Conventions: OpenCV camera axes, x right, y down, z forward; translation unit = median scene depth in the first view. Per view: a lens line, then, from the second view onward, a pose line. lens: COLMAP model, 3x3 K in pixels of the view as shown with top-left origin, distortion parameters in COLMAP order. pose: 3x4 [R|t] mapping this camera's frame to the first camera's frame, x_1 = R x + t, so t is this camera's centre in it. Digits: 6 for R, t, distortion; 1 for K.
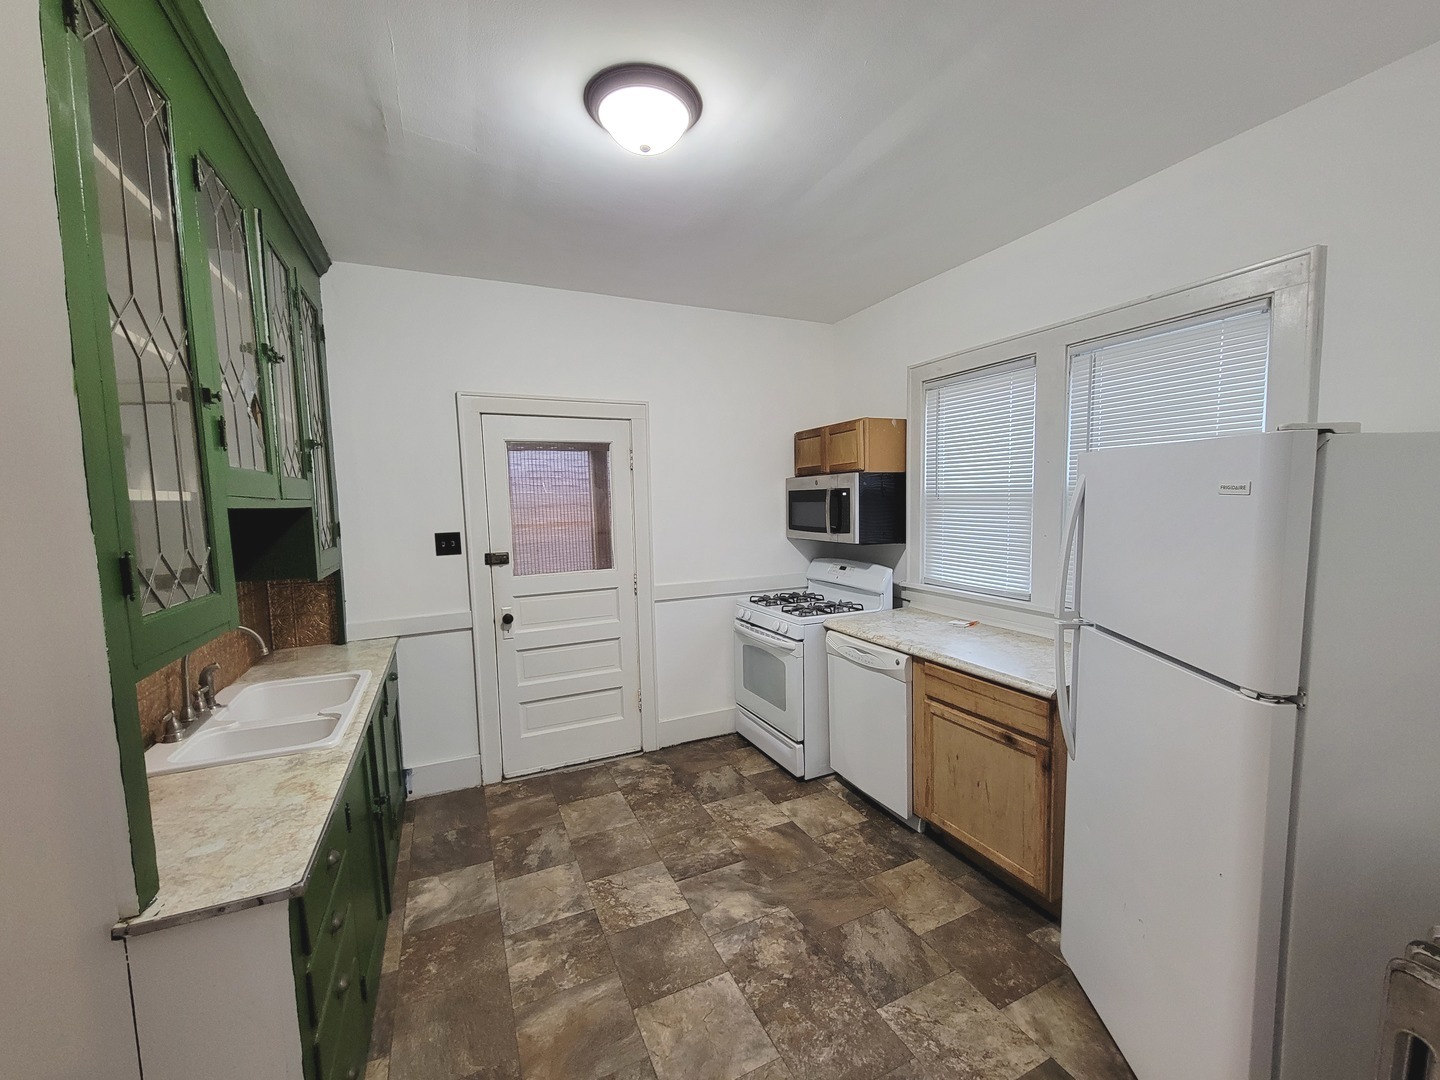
lens RADIAL K [[592.7, 0, 730.9], [0, 592.7, 549.8], [0, 0, 1]] dist [-0.000563, 0.001146]
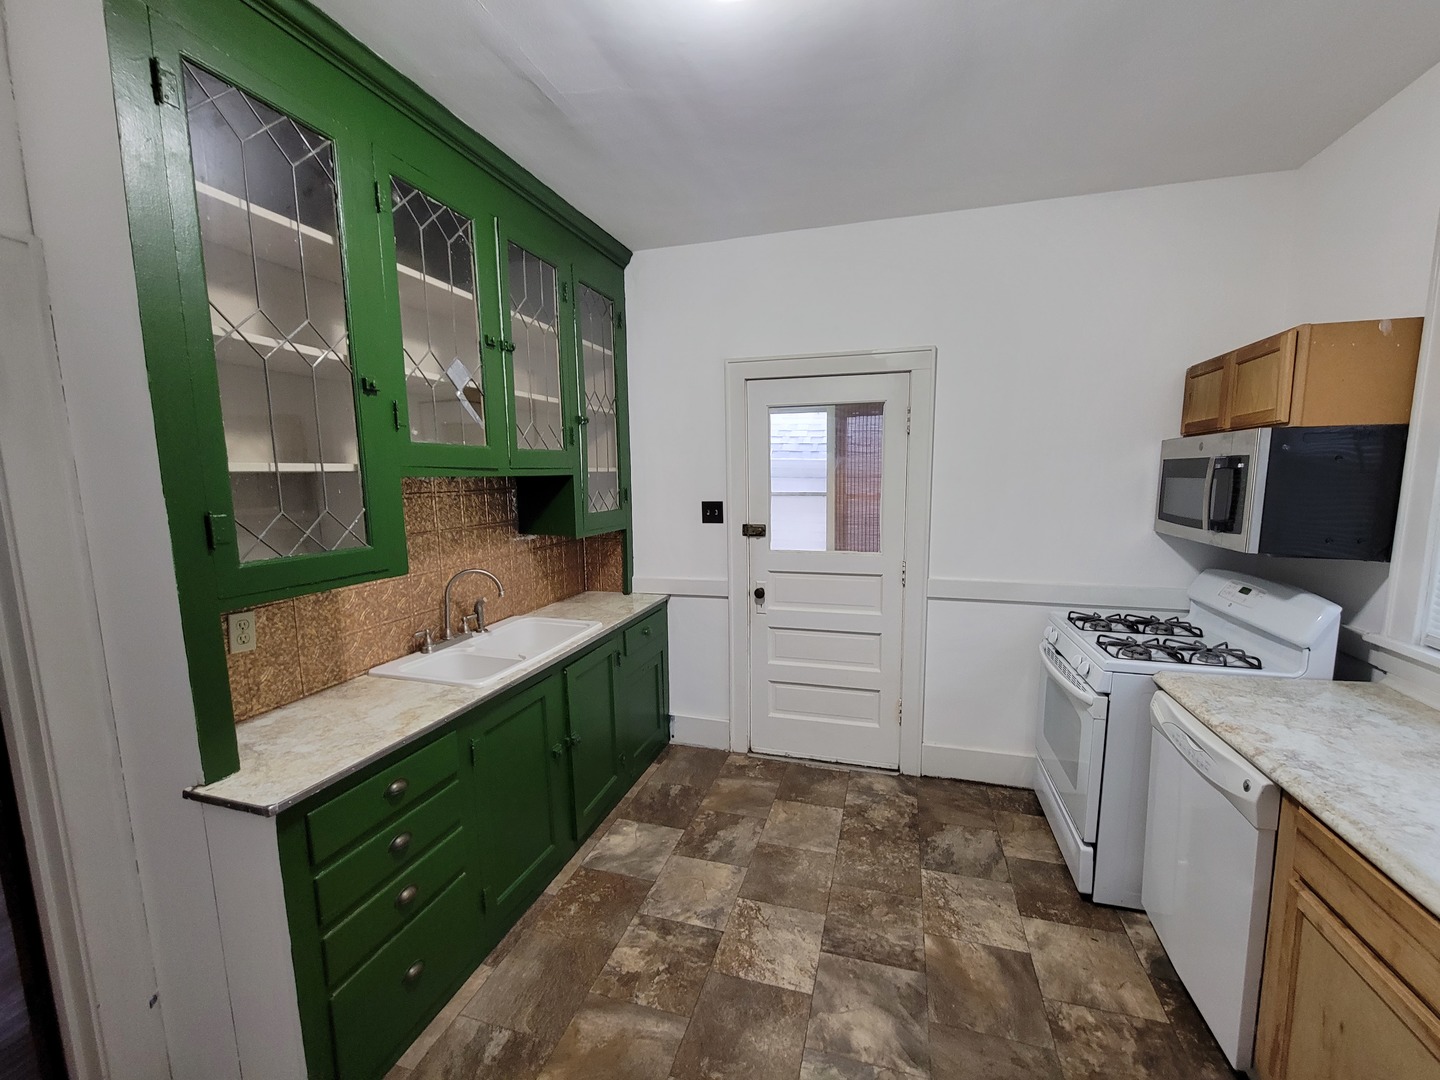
lens RADIAL K [[592.7, 0, 730.9], [0, 592.7, 549.8], [0, 0, 1]] dist [-0.000563, 0.001146]
pose [[0.747540, 0.100405, -0.656584, 0.227469], [-0.063322, 0.994779, 0.080028, -0.029900], [0.661192, -0.018247, 0.749995, 0.256176]]
